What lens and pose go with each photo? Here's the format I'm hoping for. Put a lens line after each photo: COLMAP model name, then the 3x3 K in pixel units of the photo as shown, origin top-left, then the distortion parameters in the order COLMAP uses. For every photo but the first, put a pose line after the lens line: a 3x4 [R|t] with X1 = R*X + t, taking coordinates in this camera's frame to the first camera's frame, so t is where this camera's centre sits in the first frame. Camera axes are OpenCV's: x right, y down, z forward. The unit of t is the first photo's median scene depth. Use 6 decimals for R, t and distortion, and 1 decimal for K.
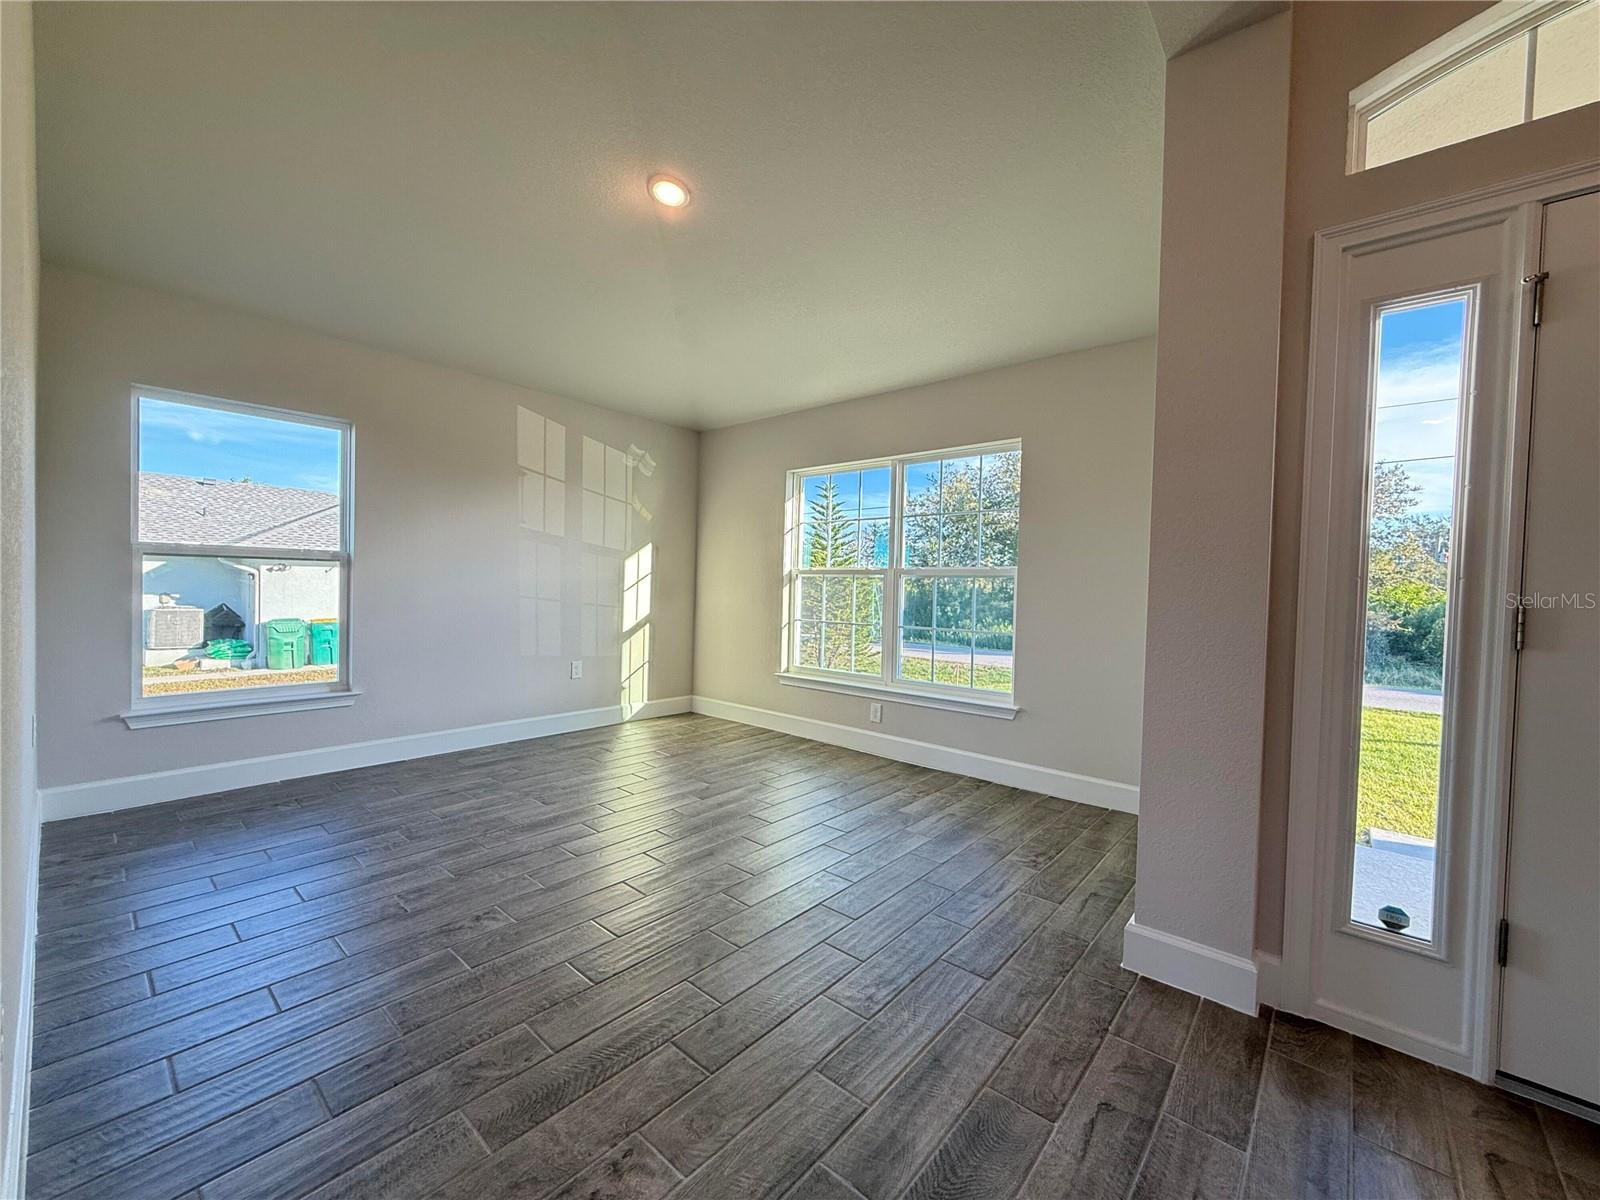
lens RADIAL K [[639.2, 0, 793.7], [0, 639.2, 602.7], [0, 0, 1]] dist [0.001490, -0.000225]
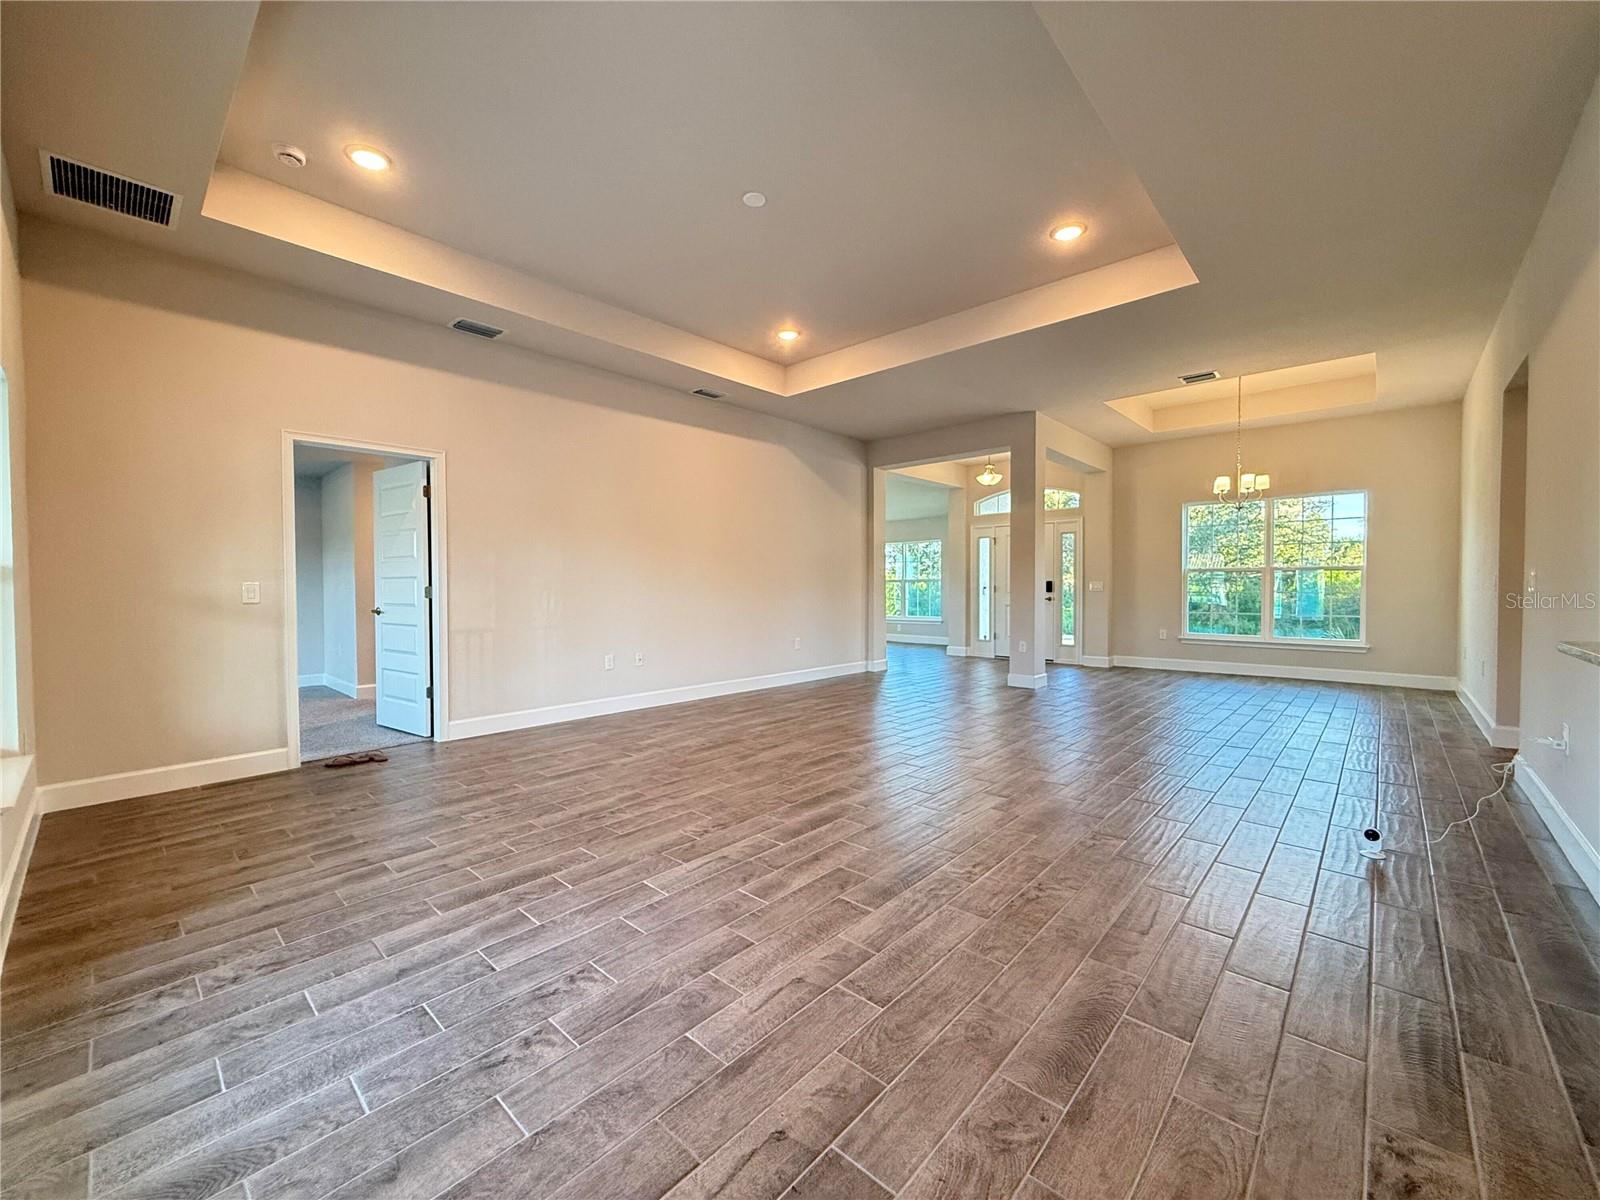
lens RADIAL K [[639.2, 0, 793.7], [0, 639.2, 602.7], [0, 0, 1]] dist [0.001490, -0.000225]
pose [[0.999220, -0.025287, -0.030326, -0.273592], [0.025323, 0.999679, 0.000803, 0.042632], [0.030296, -0.001570, 0.999540, -2.011330]]
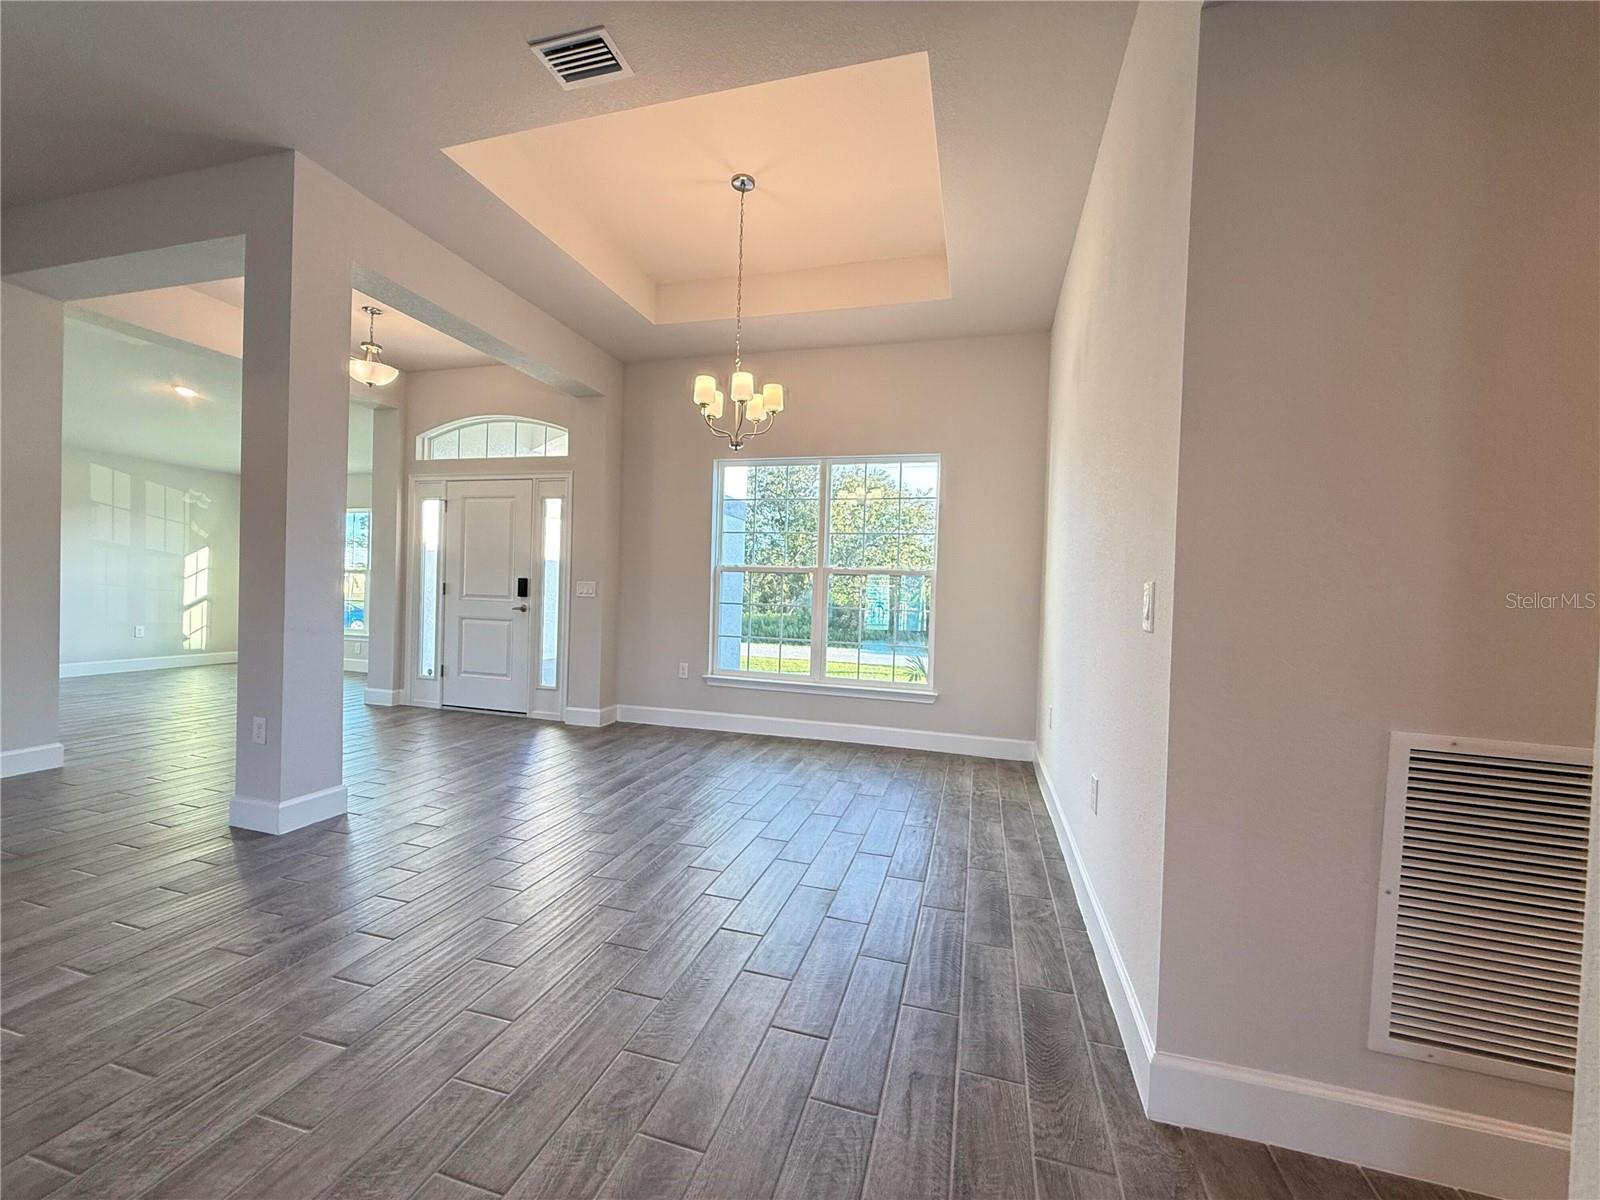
lens RADIAL K [[639.2, 0, 793.7], [0, 639.2, 602.7], [0, 0, 1]] dist [0.001490, -0.000225]
pose [[0.909674, 0.000029, 0.415323, 0.501480], [-0.001204, 0.999996, 0.002568, 0.038037], [-0.415322, -0.002836, 0.909670, -1.181171]]
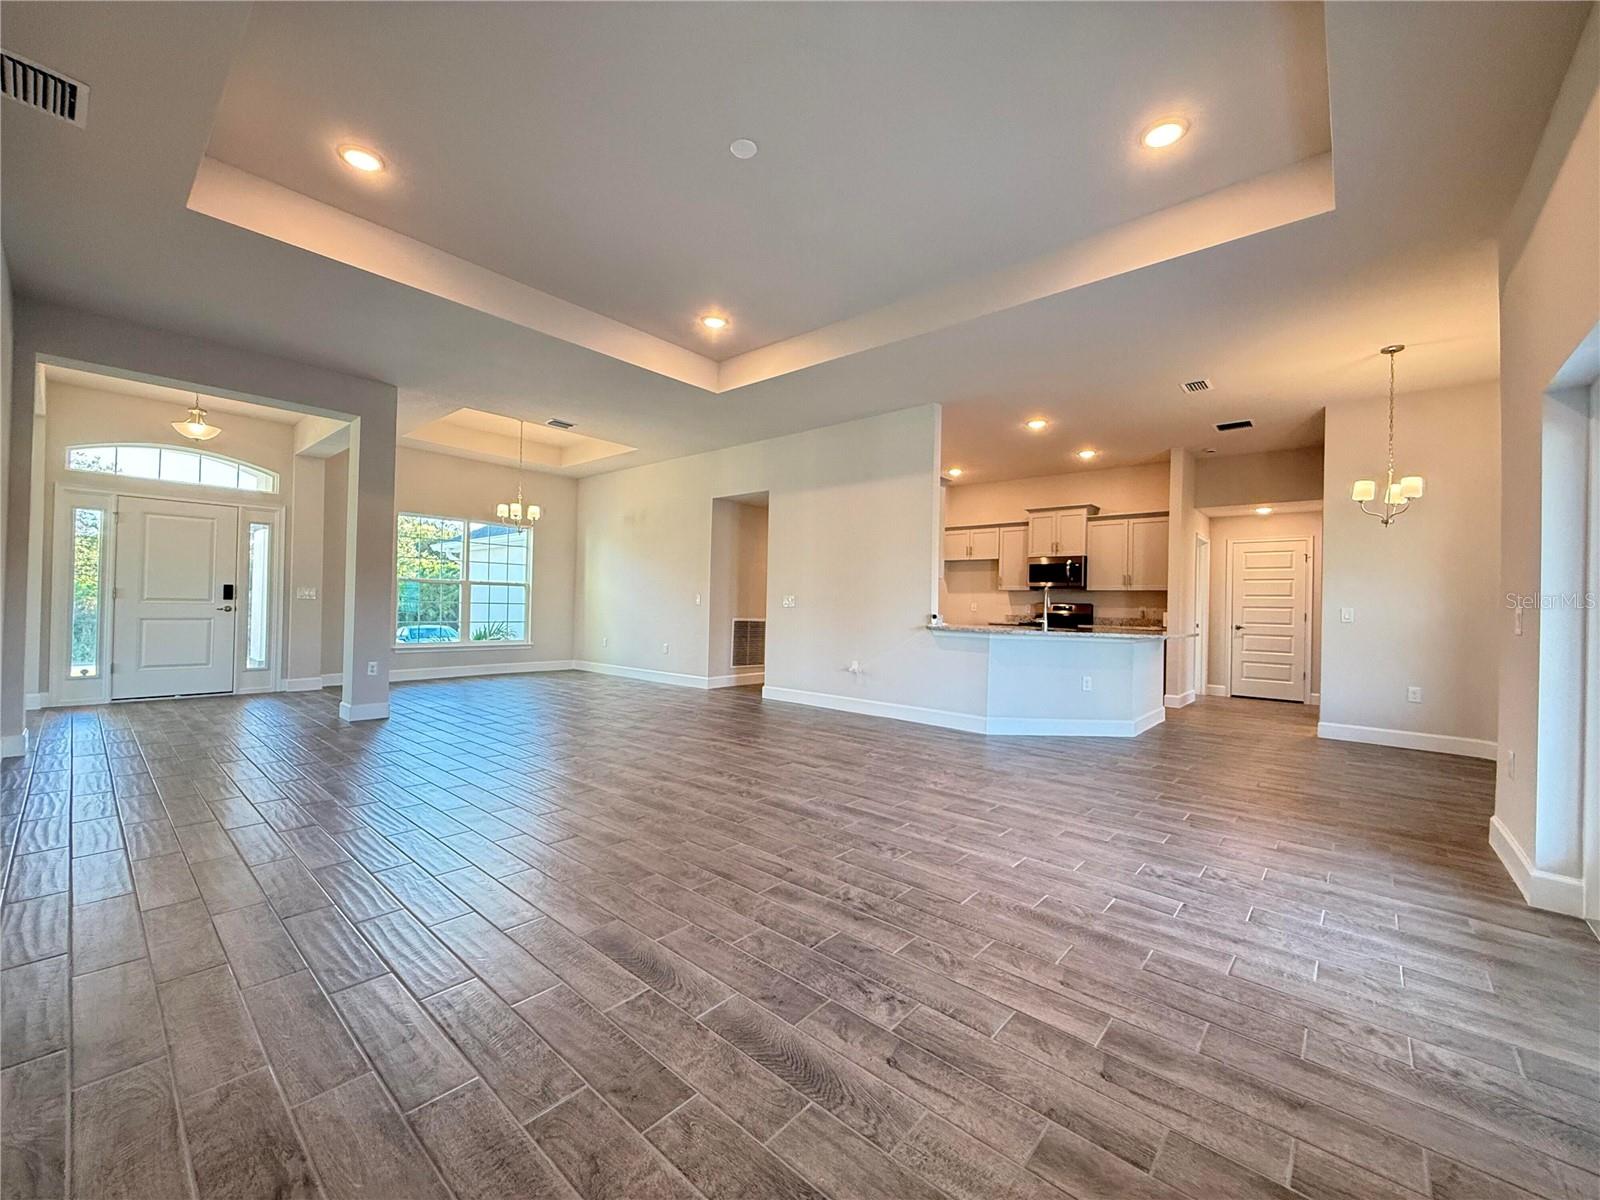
lens RADIAL K [[639.2, 0, 793.7], [0, 639.2, 602.7], [0, 0, 1]] dist [0.001490, -0.000225]
pose [[0.013198, -0.019462, 0.999723, -1.064422], [0.002238, 0.999809, 0.019434, 0.010263], [-0.999910, 0.001980, 0.013239, -1.241351]]
